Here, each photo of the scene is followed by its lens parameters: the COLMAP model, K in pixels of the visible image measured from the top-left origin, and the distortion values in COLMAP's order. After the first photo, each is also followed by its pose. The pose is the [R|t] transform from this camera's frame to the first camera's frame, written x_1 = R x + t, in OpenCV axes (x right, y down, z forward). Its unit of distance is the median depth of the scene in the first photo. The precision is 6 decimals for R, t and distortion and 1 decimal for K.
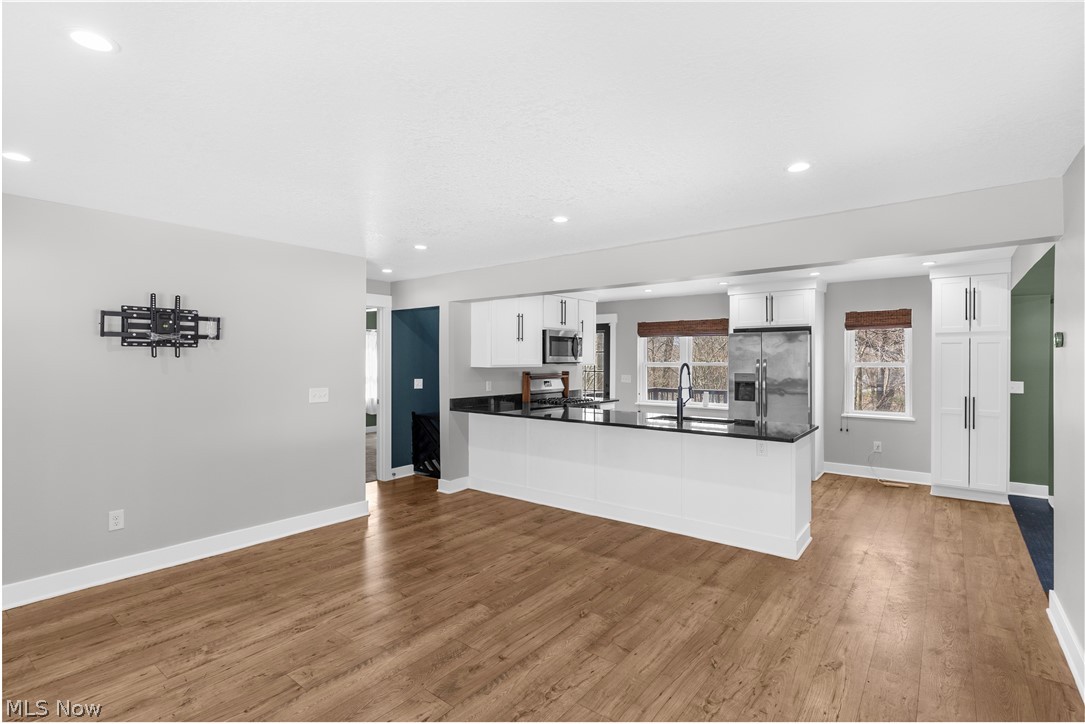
lens RADIAL K [[527.5, 0, 540.7], [0, 527.5, 360.4], [0, 0, 1]] dist [0.002393, -0.000236]
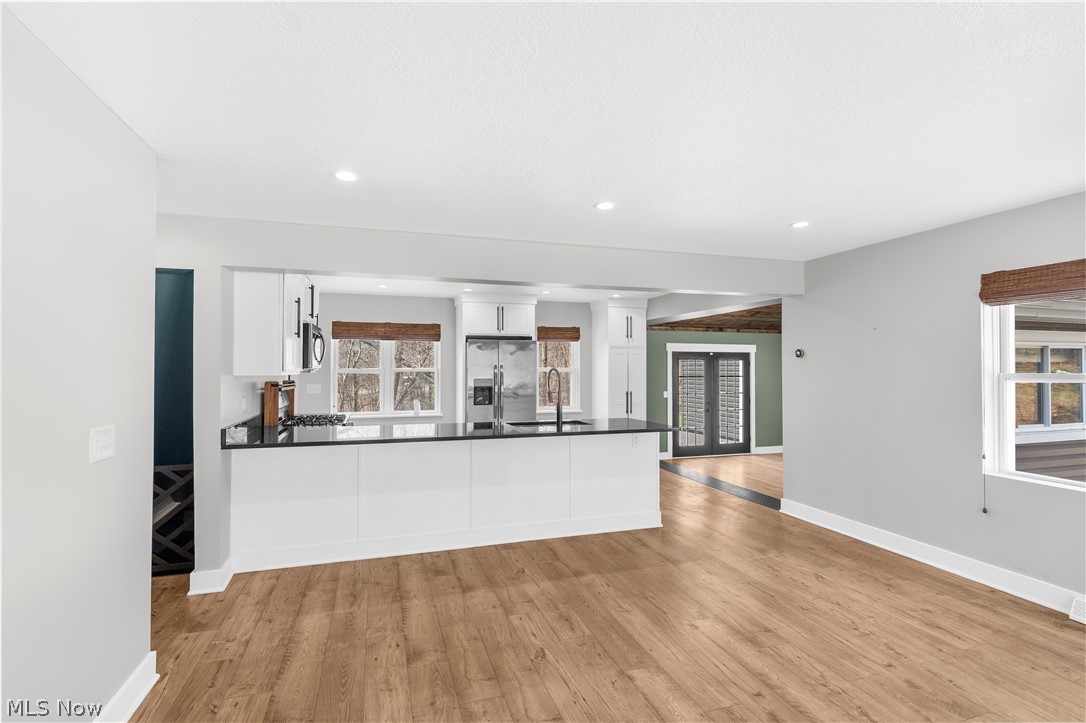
lens RADIAL K [[528.0, 0, 541.2], [0, 528.0, 359.9], [0, 0, 1]] dist [0.002393, -0.000236]
pose [[0.544570, 0.012751, 0.838618, -0.581045], [0.002560, 0.999855, -0.016864, 0.007644], [-0.838711, 0.011330, 0.544458, 0.461119]]
